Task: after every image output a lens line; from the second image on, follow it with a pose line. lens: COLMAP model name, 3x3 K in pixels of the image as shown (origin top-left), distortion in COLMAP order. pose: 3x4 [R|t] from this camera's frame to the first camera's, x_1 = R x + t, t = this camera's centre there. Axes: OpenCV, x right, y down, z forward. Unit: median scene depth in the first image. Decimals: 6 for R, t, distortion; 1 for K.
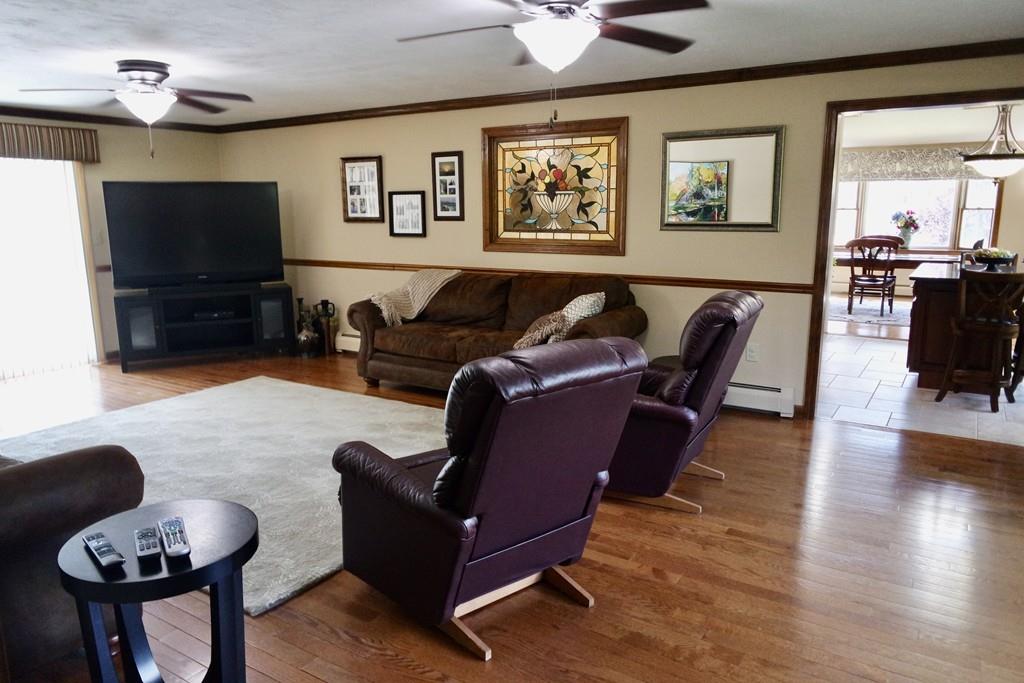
lens RADIAL K [[708.7, 0, 502.3], [0, 708.7, 340.5], [0, 0, 1]] dist [0.001306, 0.002701]
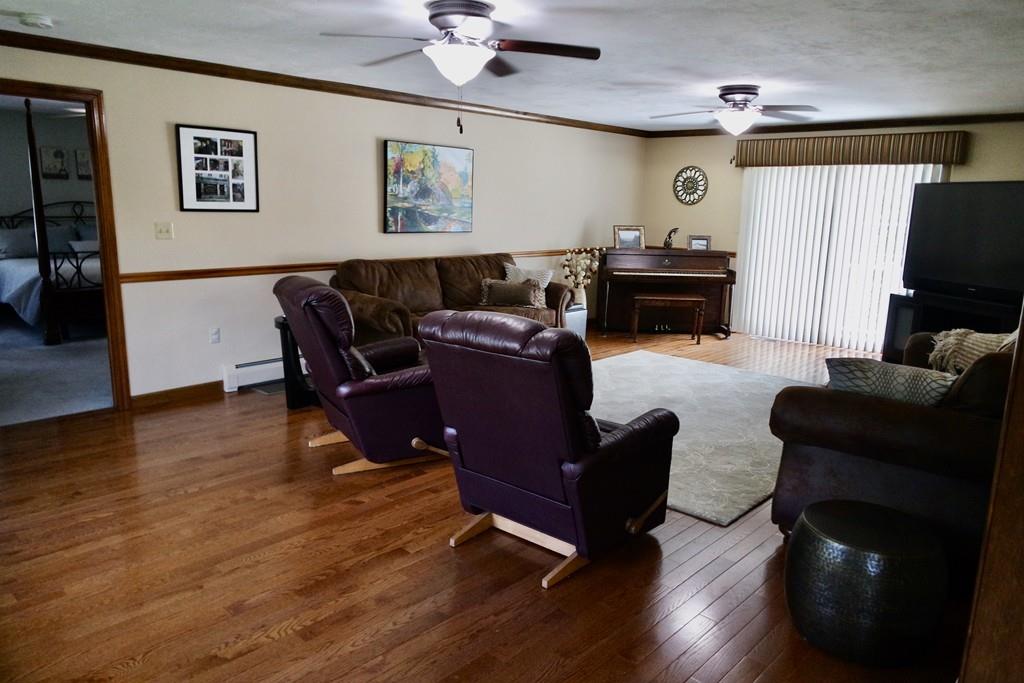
lens RADIAL K [[708.7, 0, 502.3], [0, 708.7, 340.5], [0, 0, 1]] dist [0.001306, 0.002701]
pose [[-0.184468, 0.189796, -0.964339, 0.563699], [-0.203824, 0.952459, 0.226447, -0.112200], [0.961471, 0.238328, -0.137013, 0.589942]]
